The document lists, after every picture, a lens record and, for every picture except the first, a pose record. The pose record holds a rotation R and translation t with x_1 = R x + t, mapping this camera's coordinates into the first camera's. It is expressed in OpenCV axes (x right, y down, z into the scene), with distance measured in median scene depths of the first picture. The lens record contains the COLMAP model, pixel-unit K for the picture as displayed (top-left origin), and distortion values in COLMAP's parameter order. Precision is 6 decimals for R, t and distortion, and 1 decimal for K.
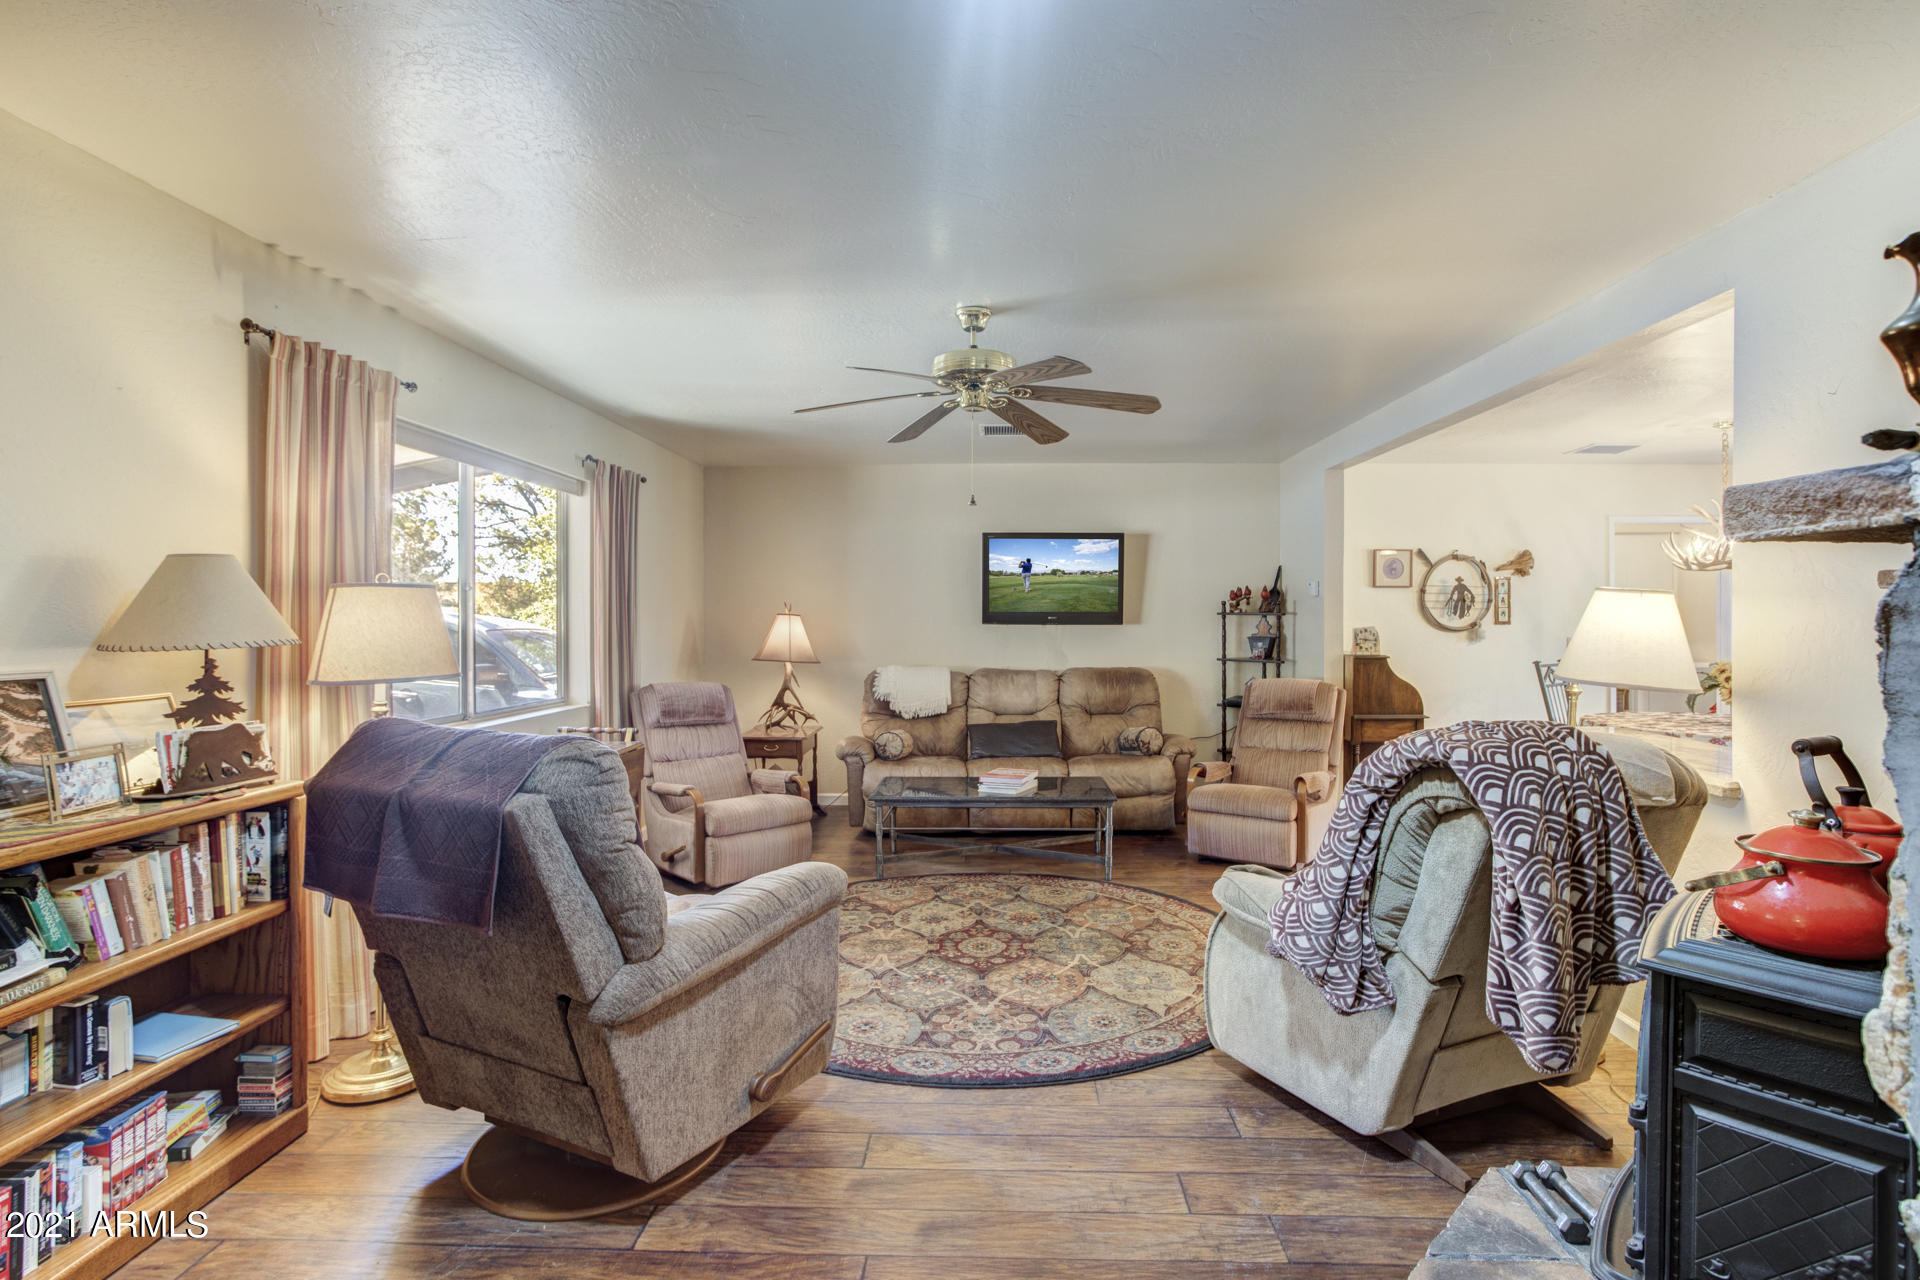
lens RADIAL K [[956.8, 0, 987.6], [0, 956.8, 617.2], [0, 0, 1]] dist [-0.041536, 0.011250]
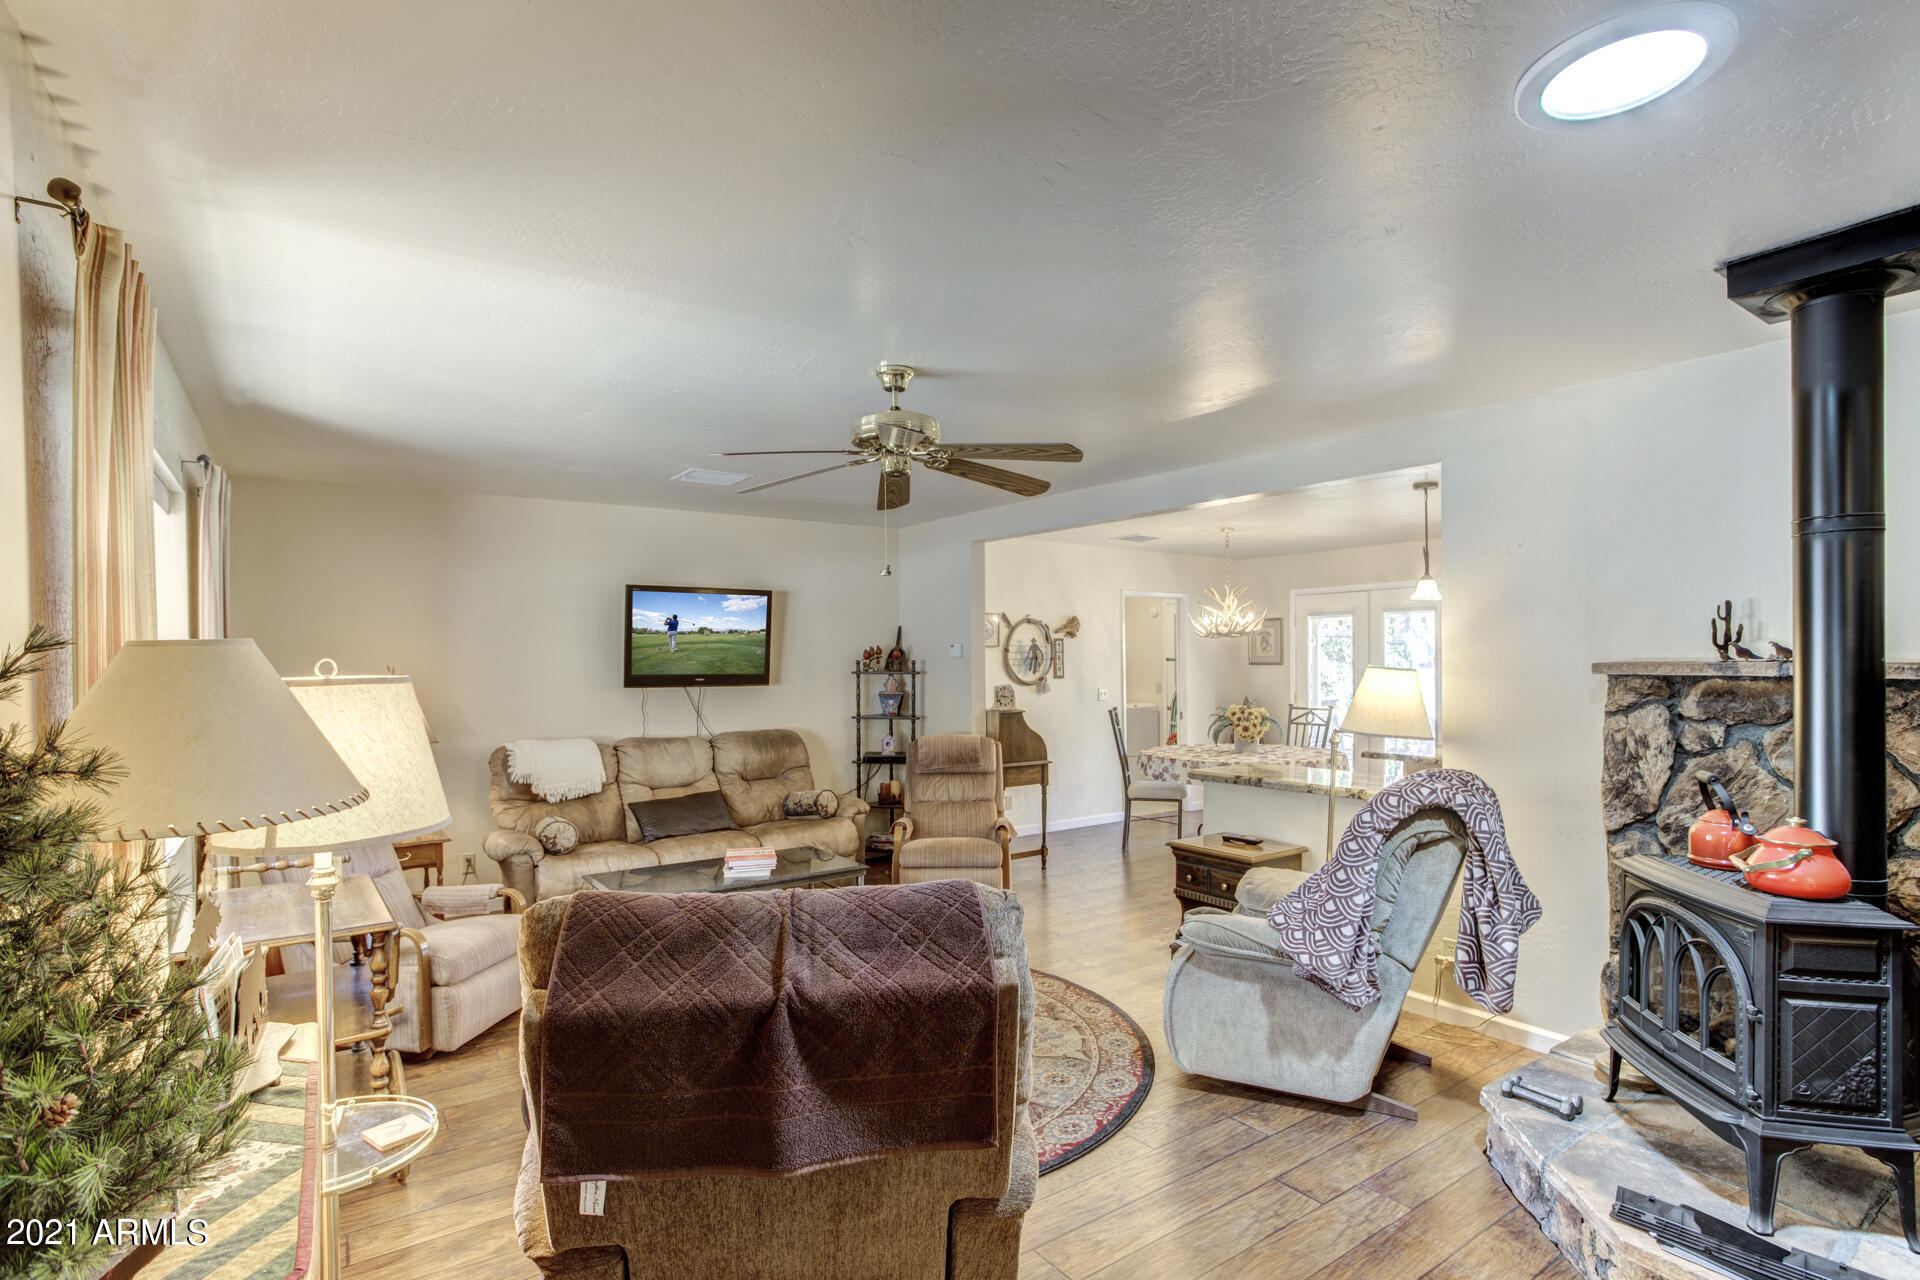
lens RADIAL K [[956.8, 0, 971.7], [0, 956.8, 675.6], [0, 0, 1]] dist [-0.041536, 0.011250]
pose [[0.801724, -0.014313, 0.597523, -0.280601], [0.004628, 0.999832, 0.017740, -0.018930], [-0.597676, -0.011457, 0.801656, 0.106672]]
